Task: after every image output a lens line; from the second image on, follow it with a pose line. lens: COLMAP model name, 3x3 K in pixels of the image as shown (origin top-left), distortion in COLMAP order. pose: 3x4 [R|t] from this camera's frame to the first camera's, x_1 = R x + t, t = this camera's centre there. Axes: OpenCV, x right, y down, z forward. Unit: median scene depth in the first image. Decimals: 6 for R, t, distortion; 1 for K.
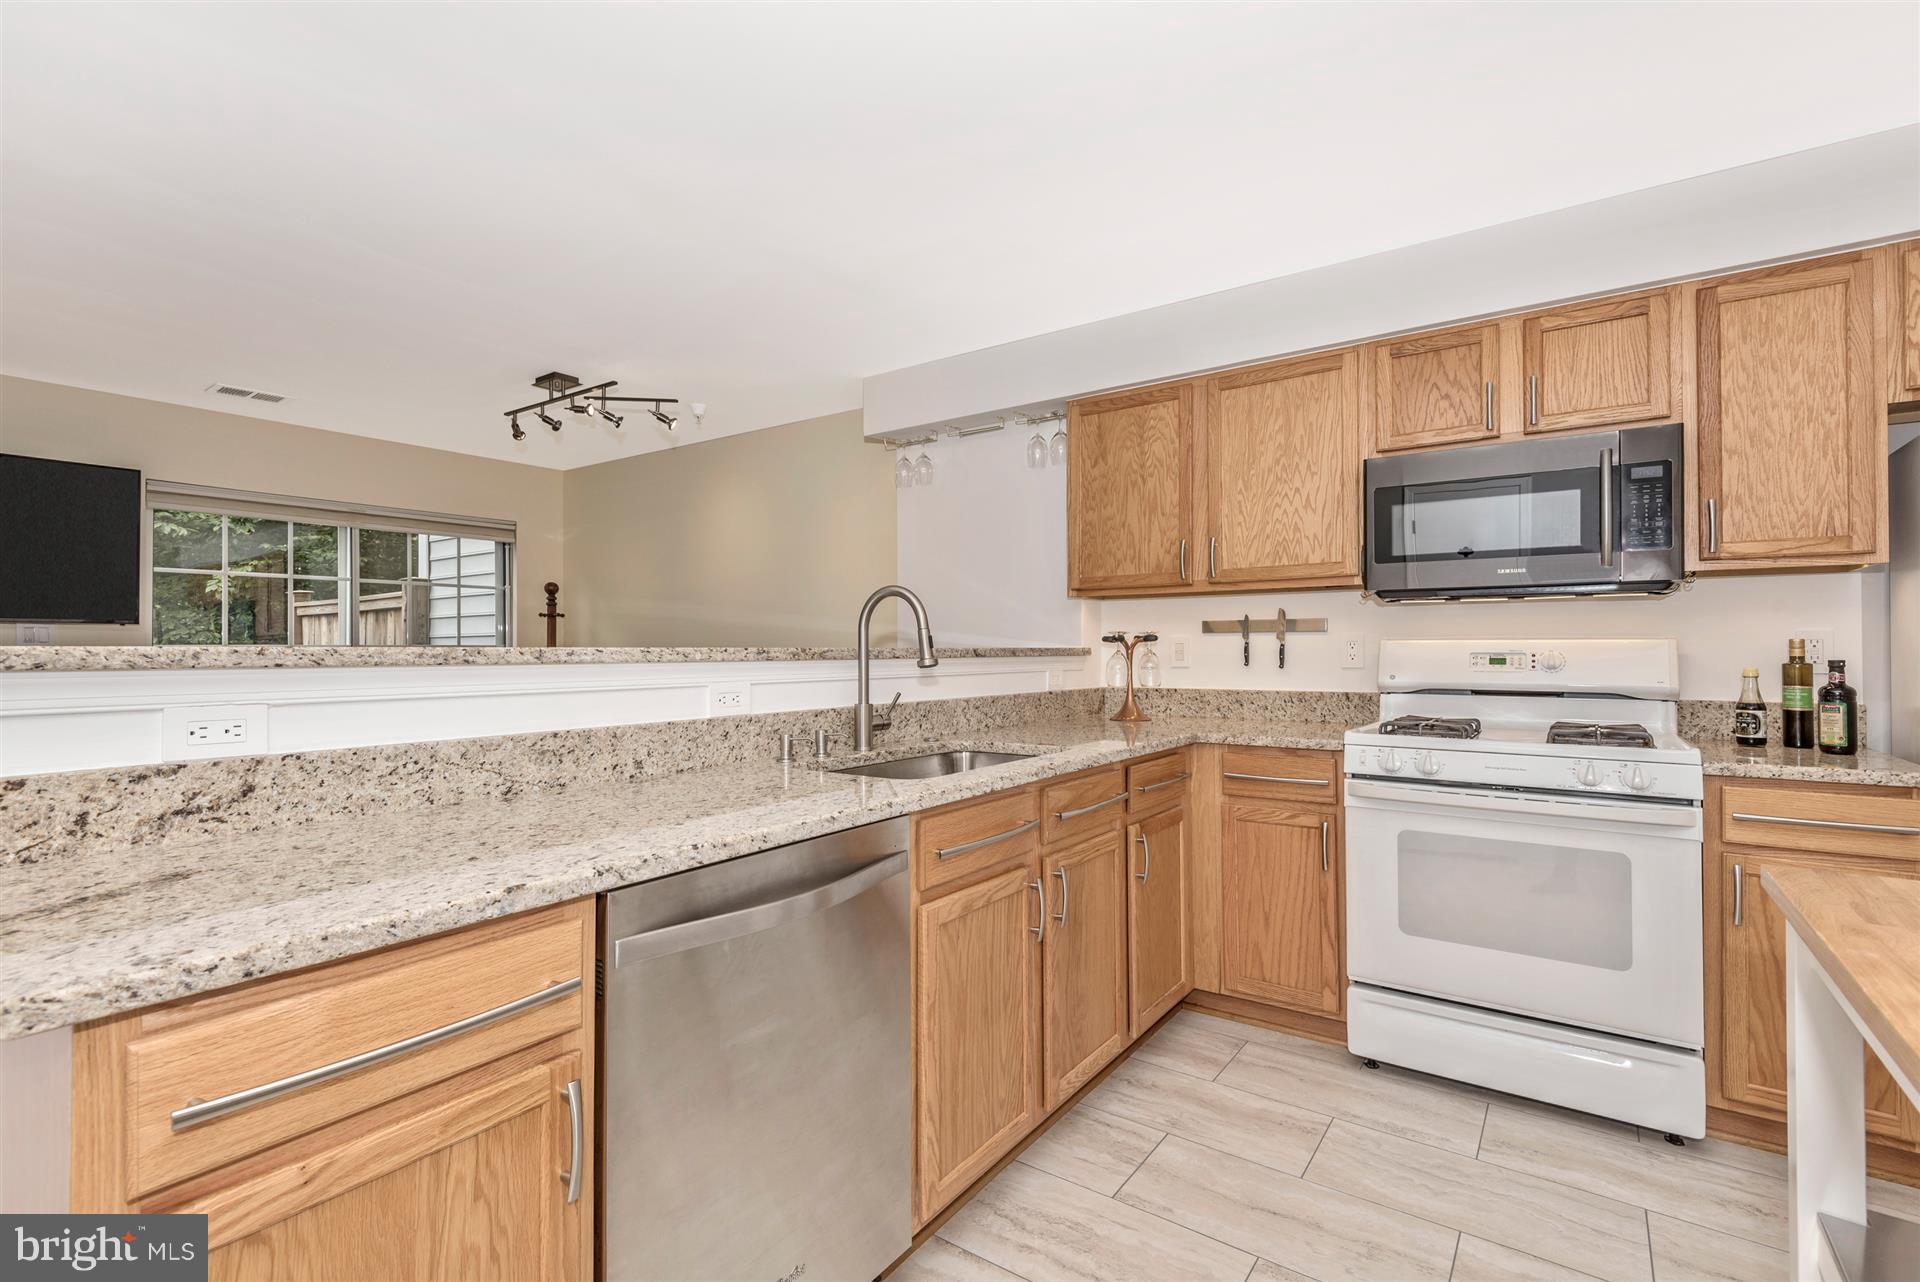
lens RADIAL K [[874.1, 0, 954.7], [0, 874.1, 633.7], [0, 0, 1]] dist [0.039144, -0.029515]
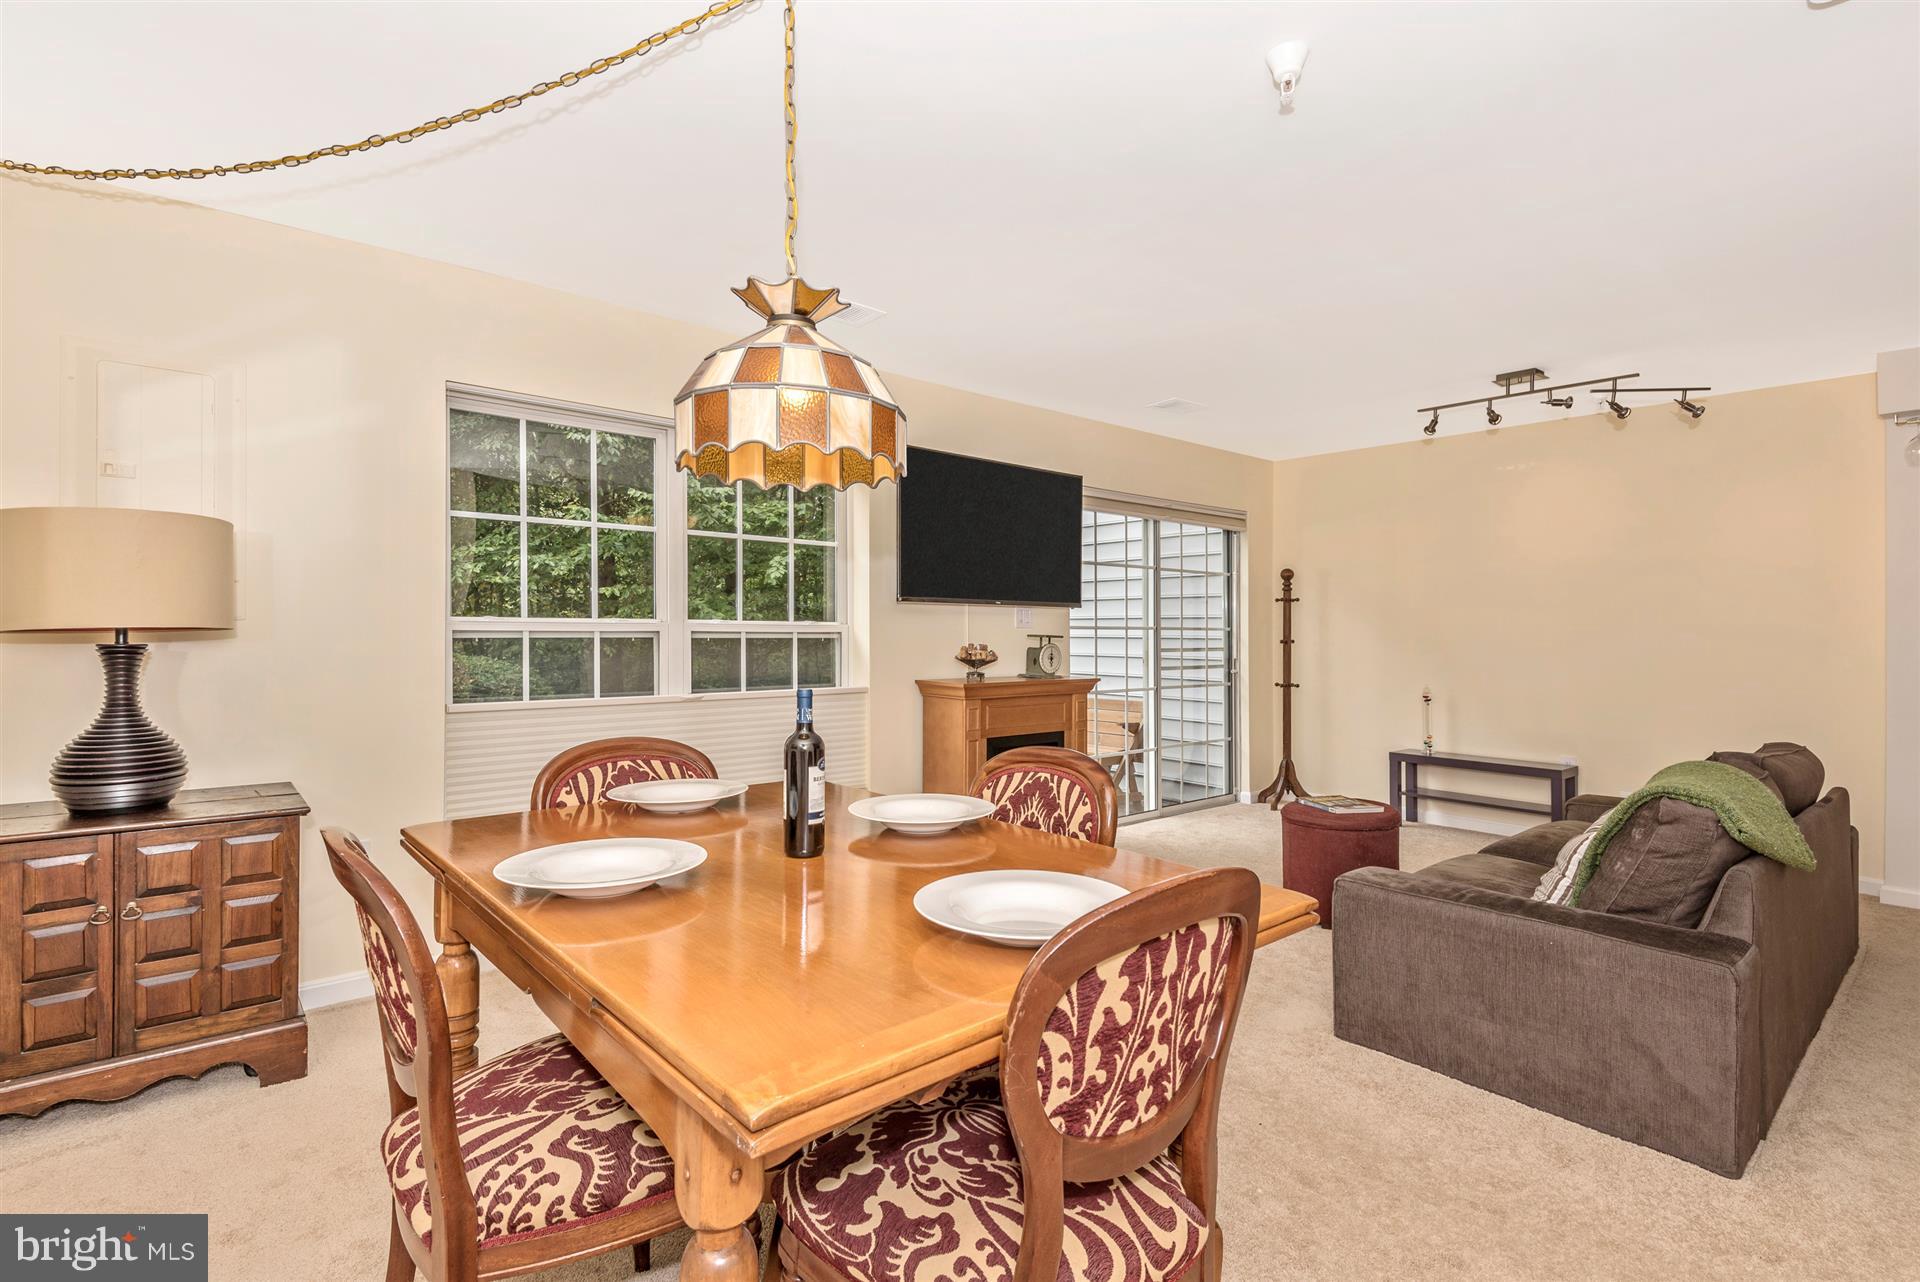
lens RADIAL K [[893.2, 0, 979.0], [0, 893.2, 636.7], [0, 0, 1]] dist [0.041952, -0.024602]
pose [[0.973406, 0.013762, -0.228674, -1.148990], [-0.008078, 0.999635, 0.025775, -0.003987], [0.228945, -0.023243, 0.973162, -0.262318]]
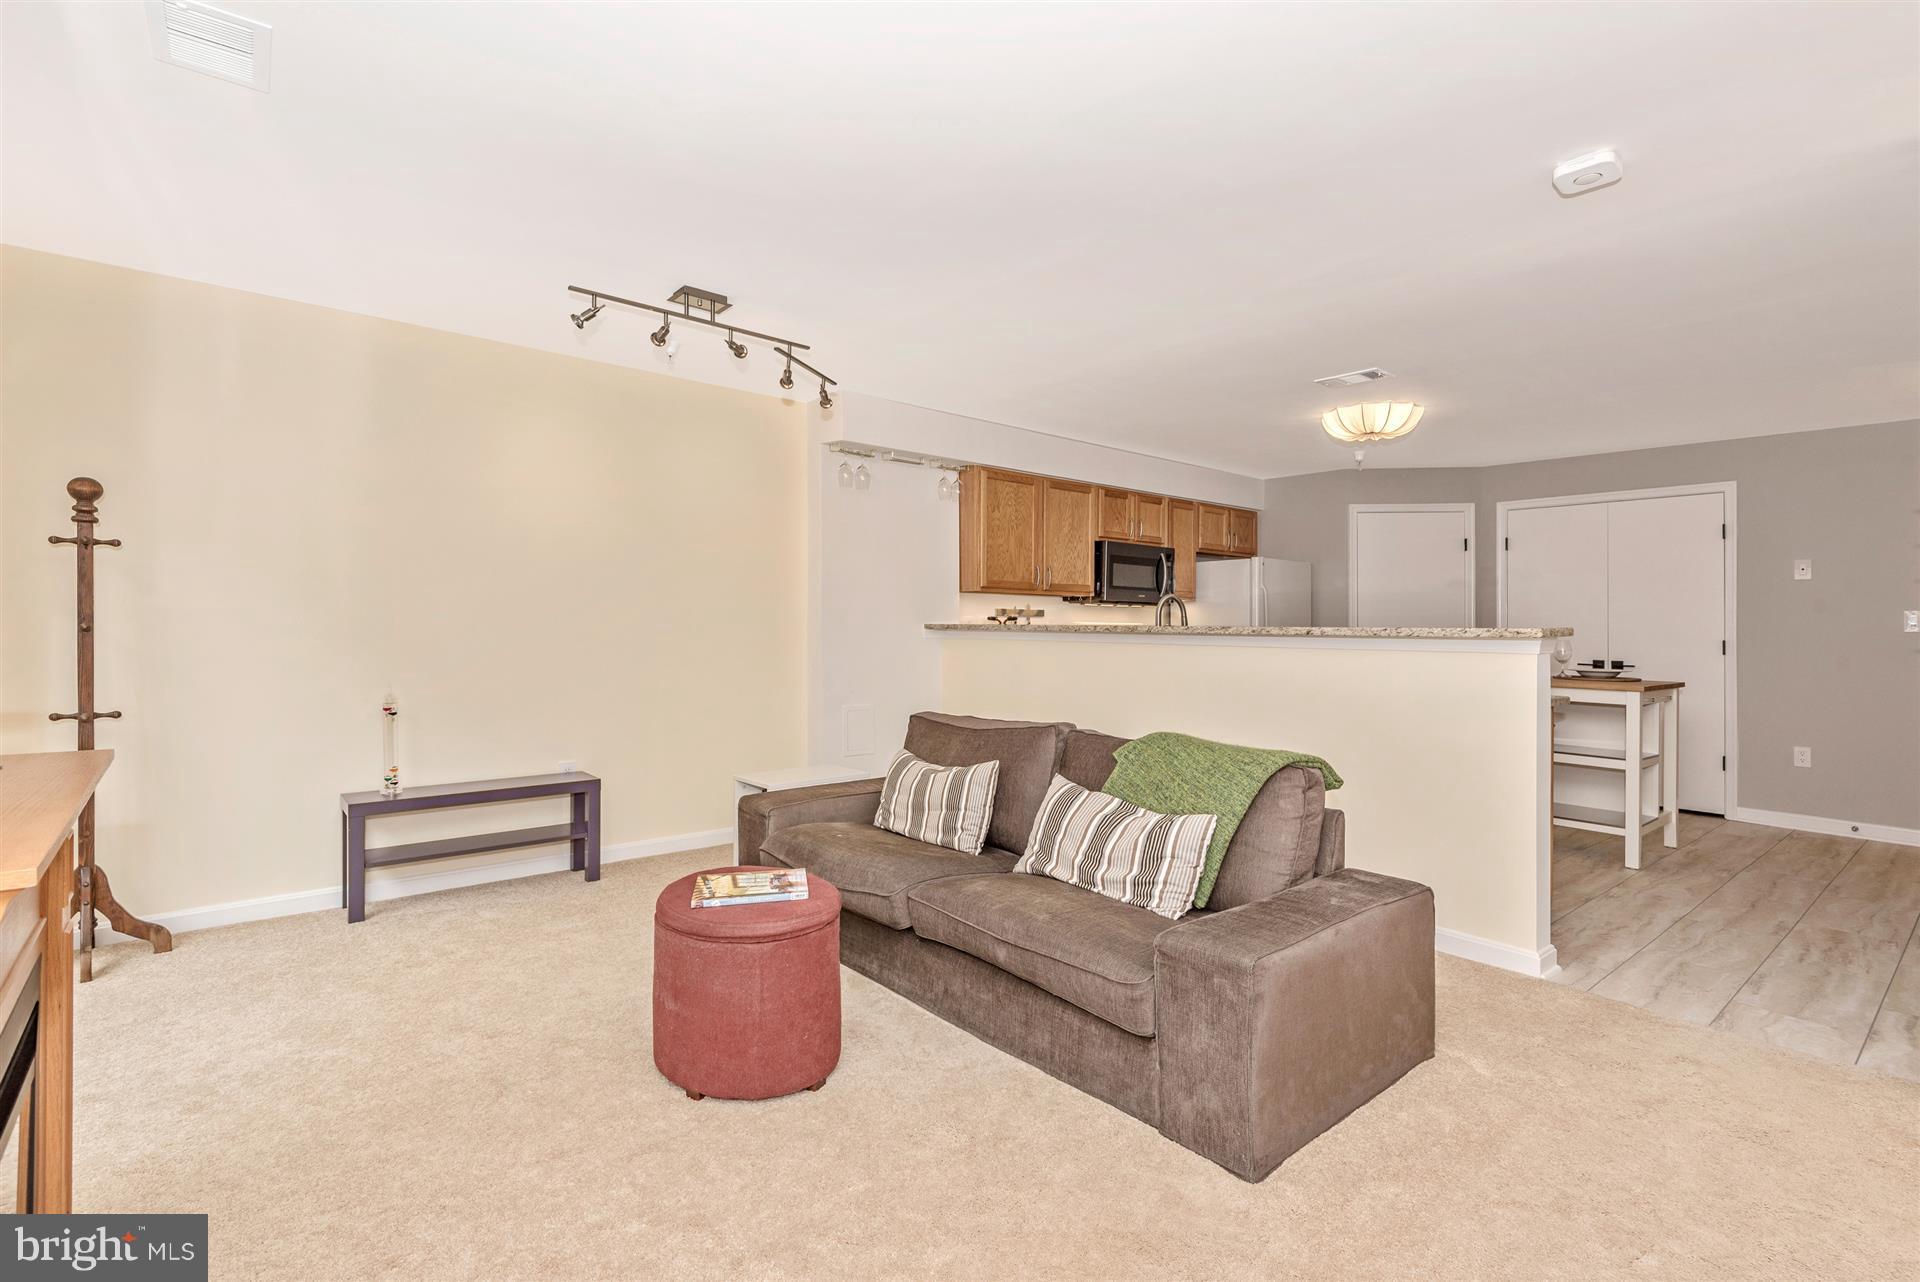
lens RADIAL K [[880.3, 0, 959.1], [0, 880.3, 631.2], [0, 0, 1]] dist [0.031371, -0.007313]
pose [[0.254069, -0.001119, 0.967185, -1.681261], [-0.033320, 0.999396, 0.009909, 0.017974], [-0.966612, -0.034745, 0.253878, 0.754523]]
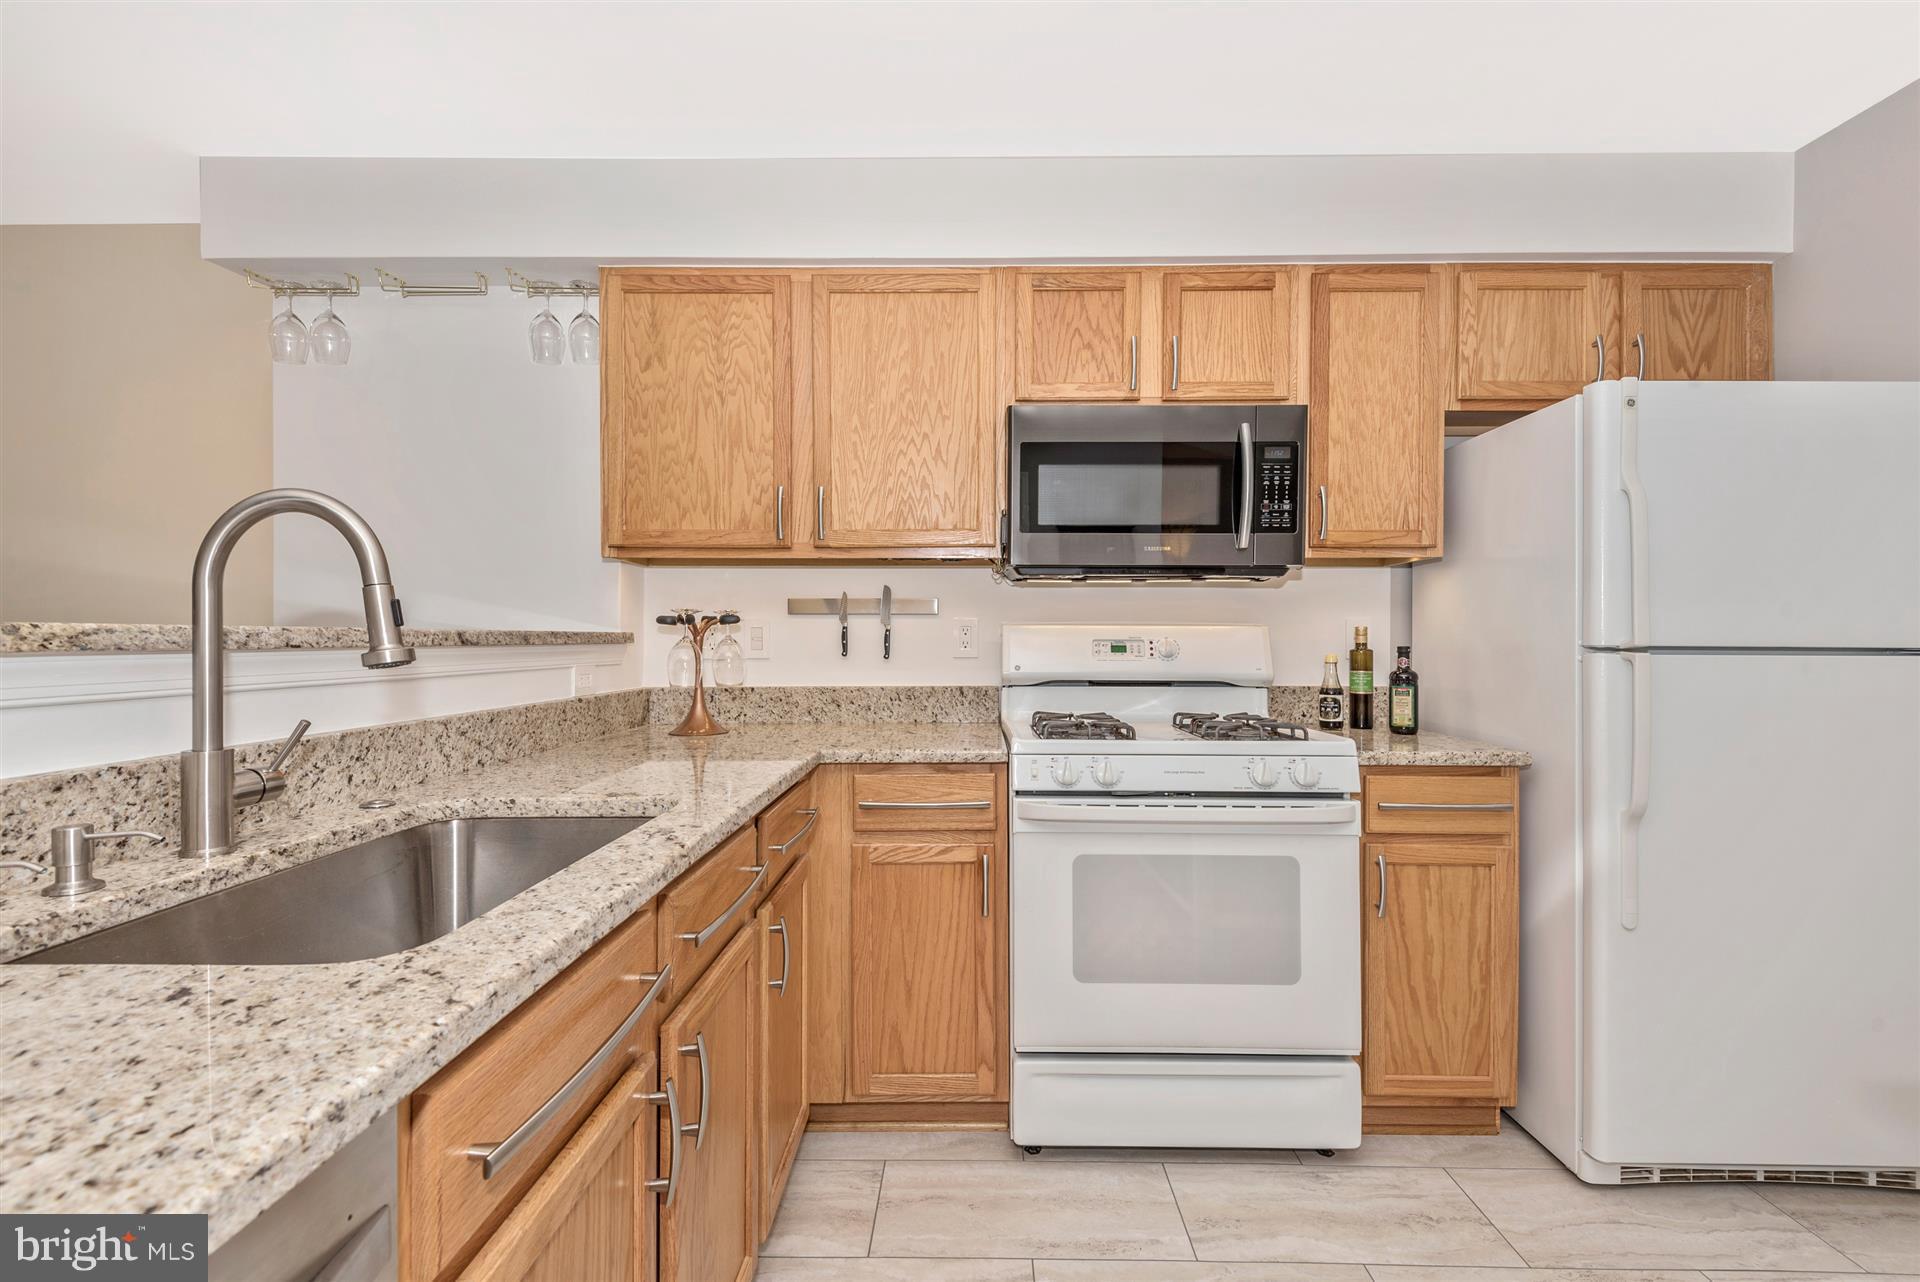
lens RADIAL K [[893.2, 0, 979.0], [0, 893.2, 636.7], [0, 0, 1]] dist [0.041952, -0.024602]
pose [[0.818592, 0.003772, 0.574363, -0.038288], [-0.012923, 0.999846, 0.011852, 0.009072], [-0.574230, -0.017124, 0.818515, 0.311303]]
